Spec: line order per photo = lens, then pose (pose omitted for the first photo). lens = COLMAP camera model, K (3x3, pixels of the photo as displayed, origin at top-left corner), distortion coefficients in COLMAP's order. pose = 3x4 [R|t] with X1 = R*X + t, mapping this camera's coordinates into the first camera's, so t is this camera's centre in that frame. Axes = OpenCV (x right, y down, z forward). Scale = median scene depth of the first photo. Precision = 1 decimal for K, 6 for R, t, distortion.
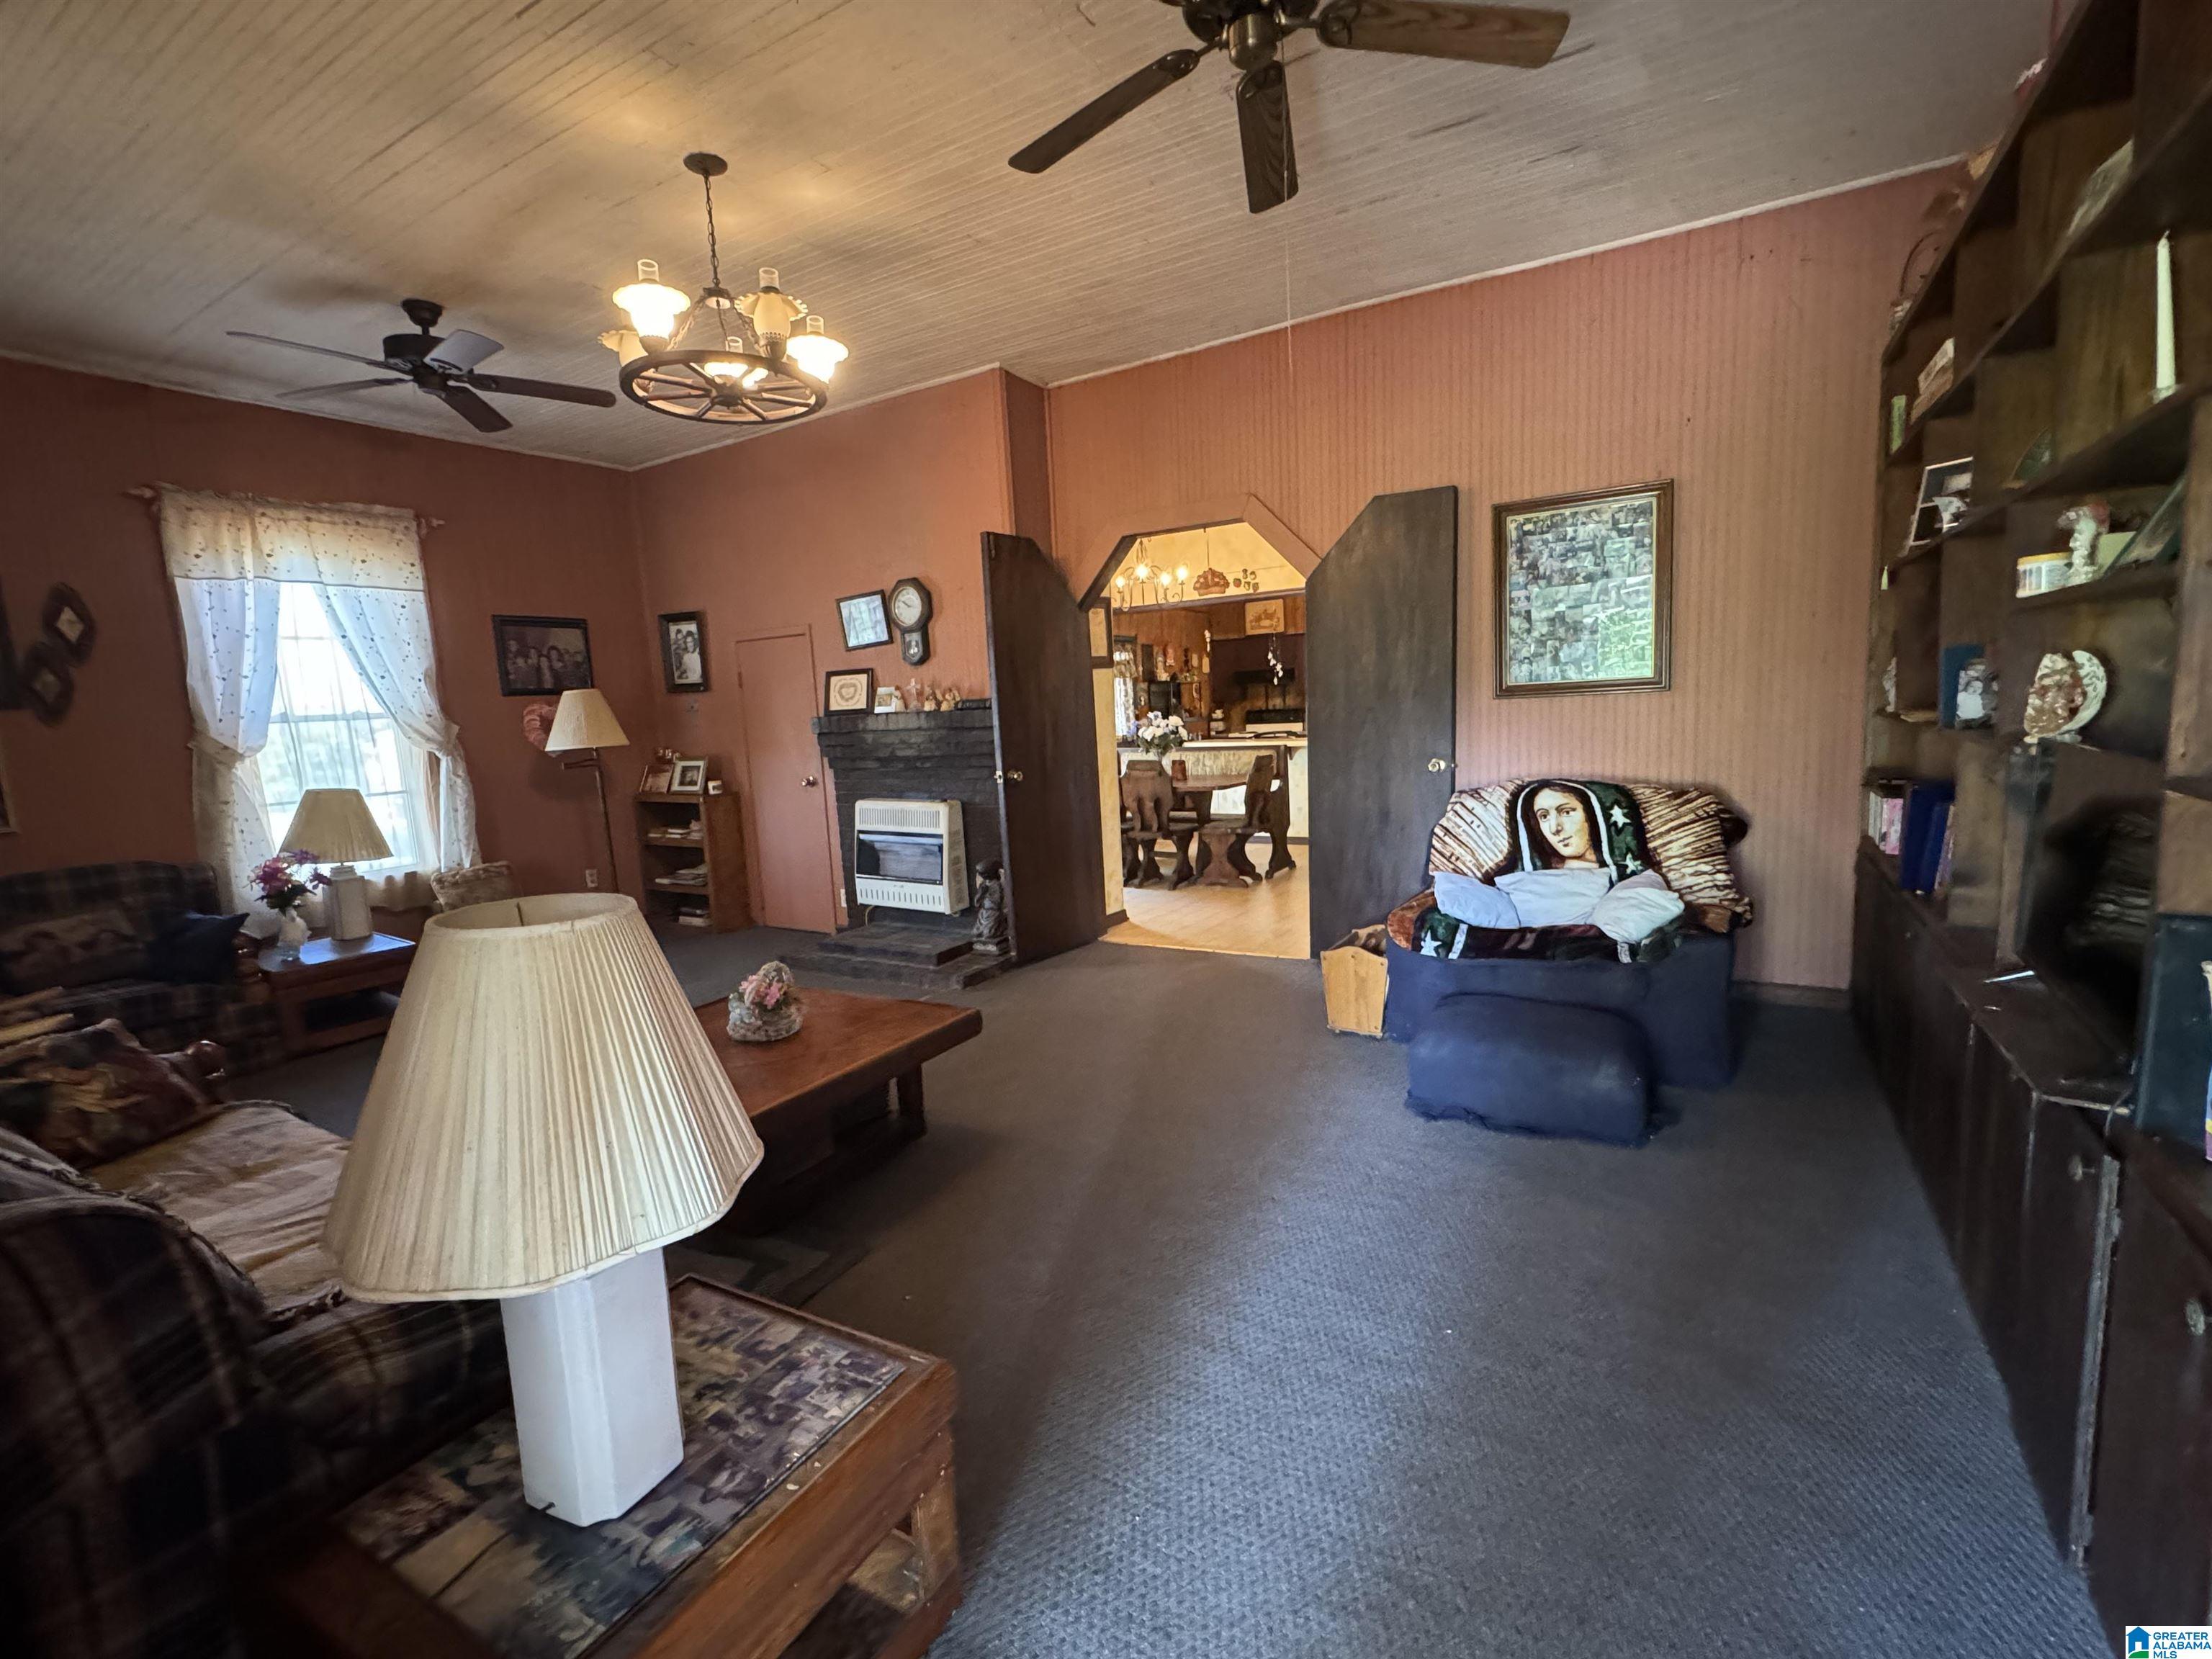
lens RADIAL K [[975.4, 0, 1105.2], [0, 975.4, 830.1], [0, 0, 1]] dist [-0.003228, -0.000668]
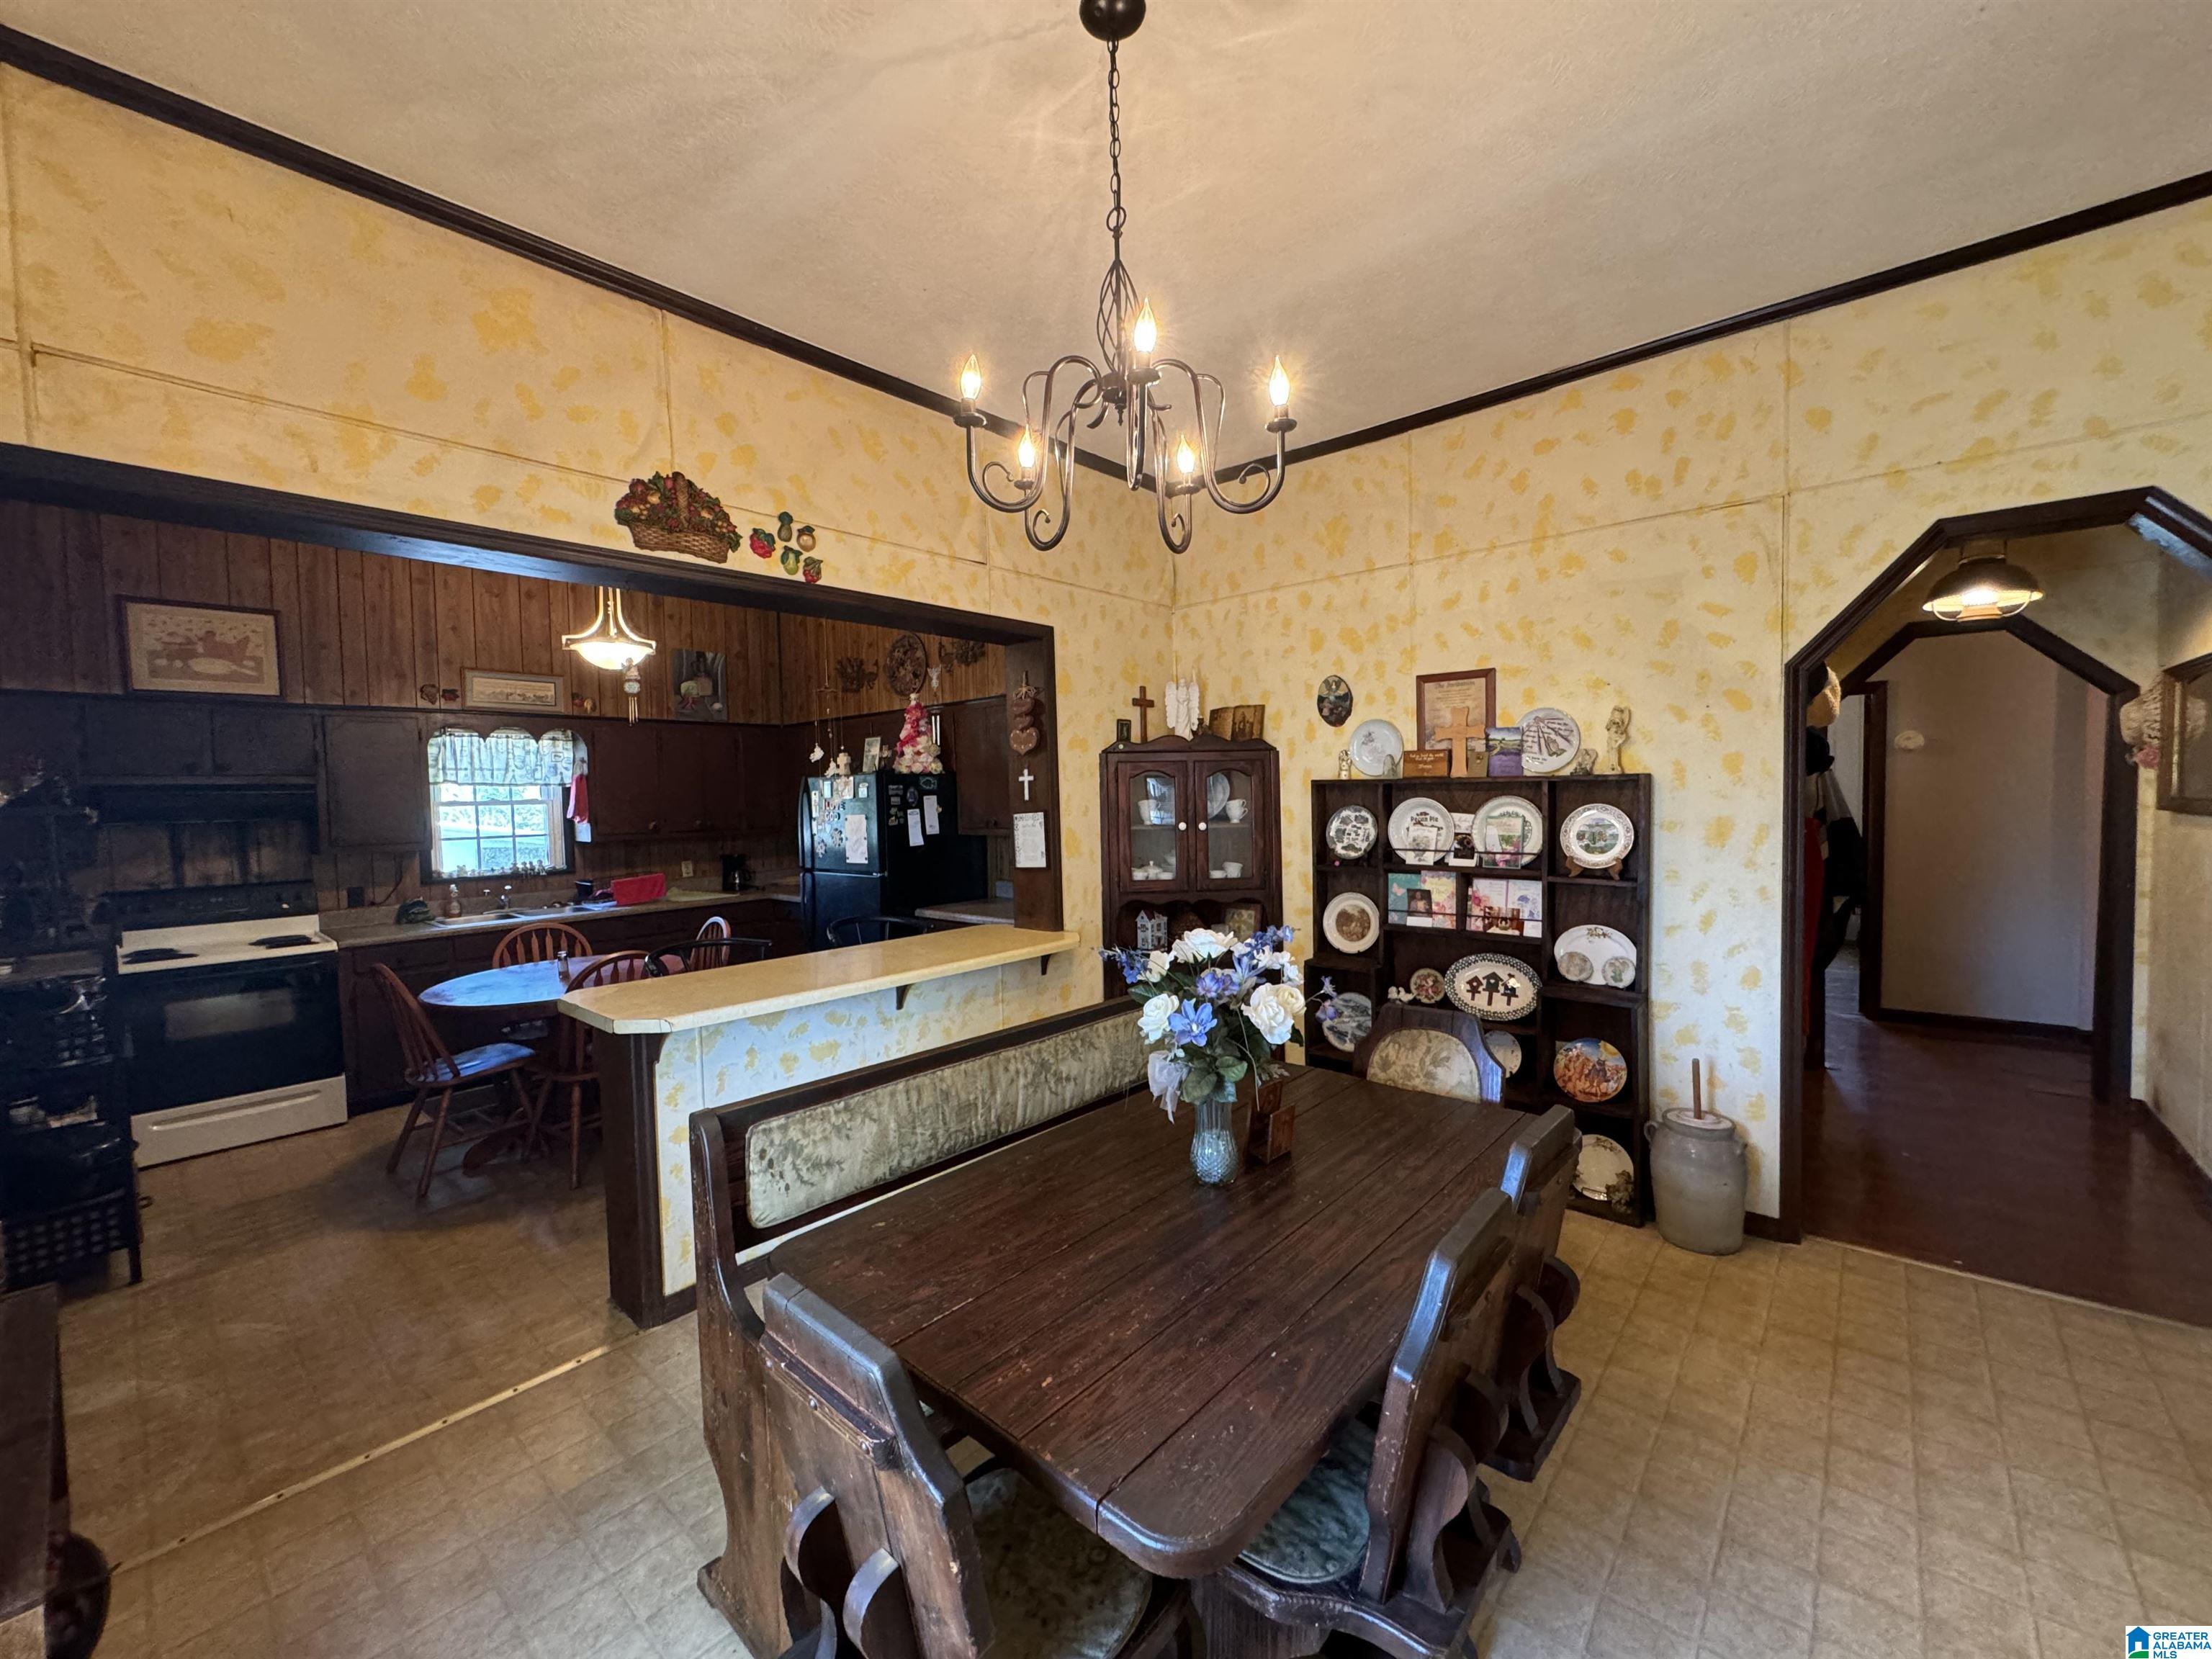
lens RADIAL K [[883.5, 0, 1119.4], [0, 883.5, 825.4], [0, 0, 1]] dist [-0.002495, -0.000173]
pose [[0.181808, 0.007265, 0.983307, -0.123546], [0.140229, 0.989561, -0.033239, -0.095831], [-0.973284, 0.143931, 0.178892, 0.649877]]
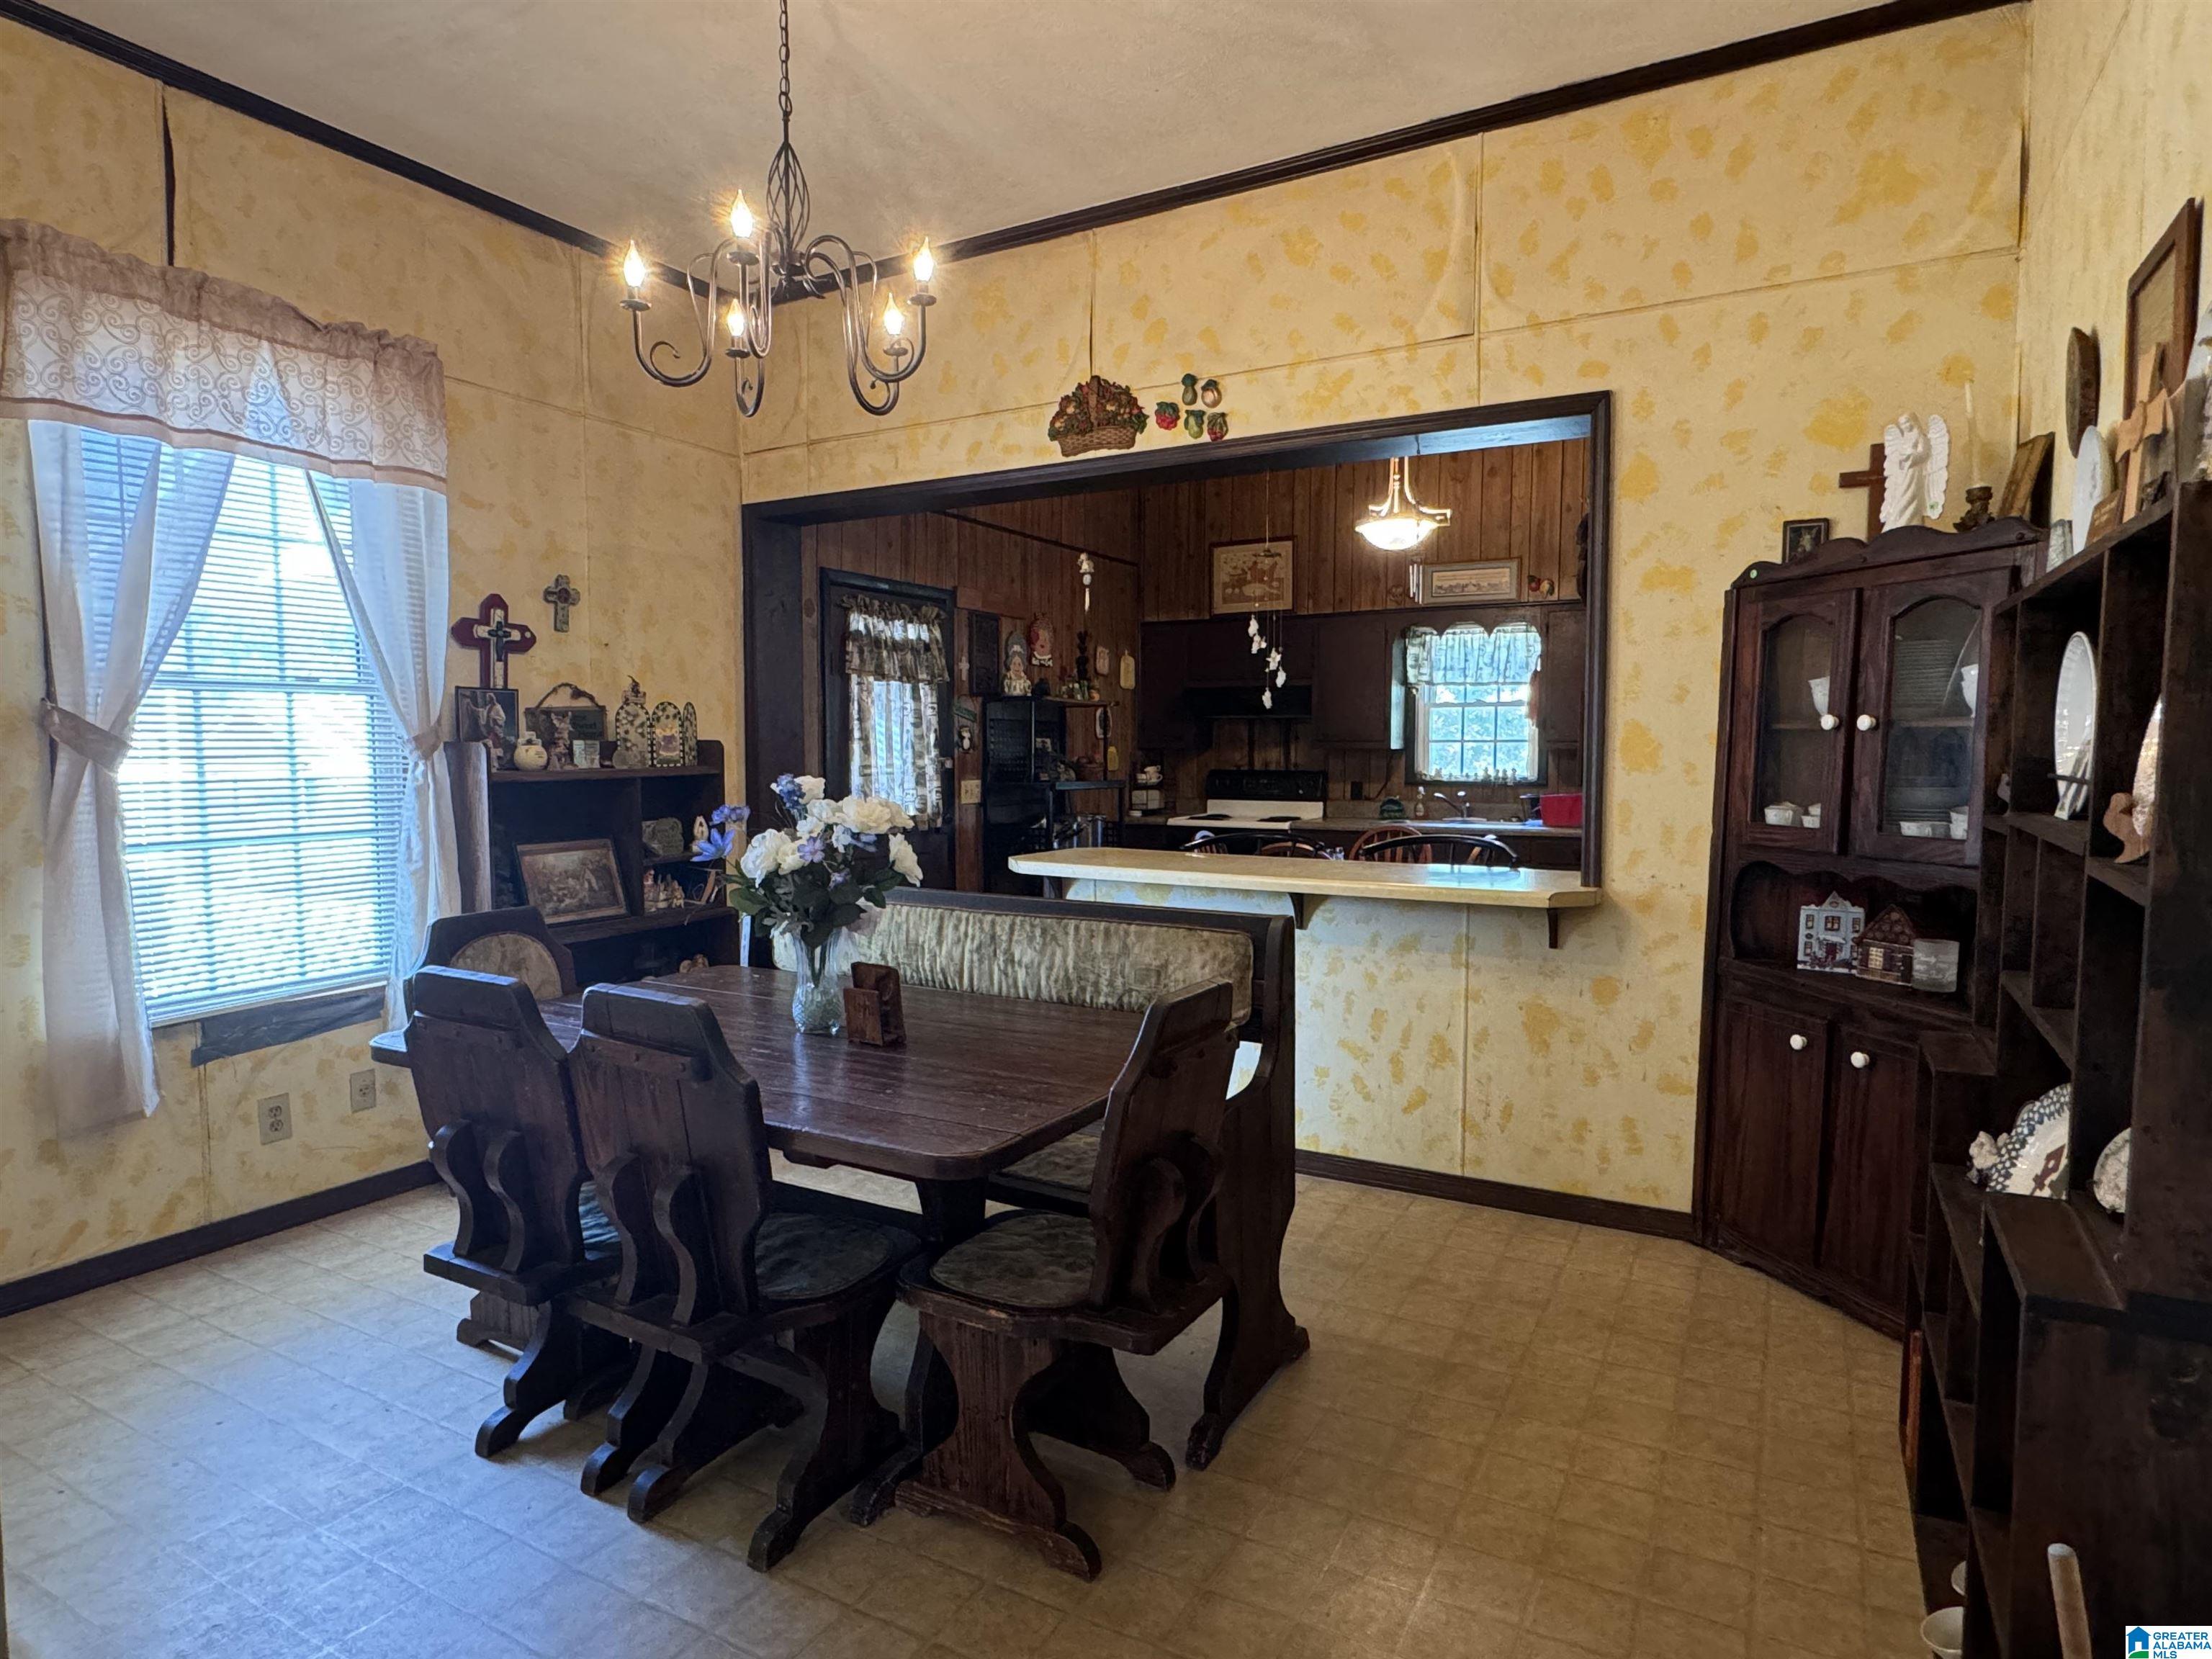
lens RADIAL K [[1239.0, 0, 1089.9], [0, 1239.0, 834.2], [0, 0, 1]] dist [0.004159, -0.000326]
pose [[0.998550, 0.046855, 0.026523, 0.080697], [-0.045241, 0.997262, -0.058493, -0.059392], [-0.029191, 0.057208, 0.997935, 0.441756]]
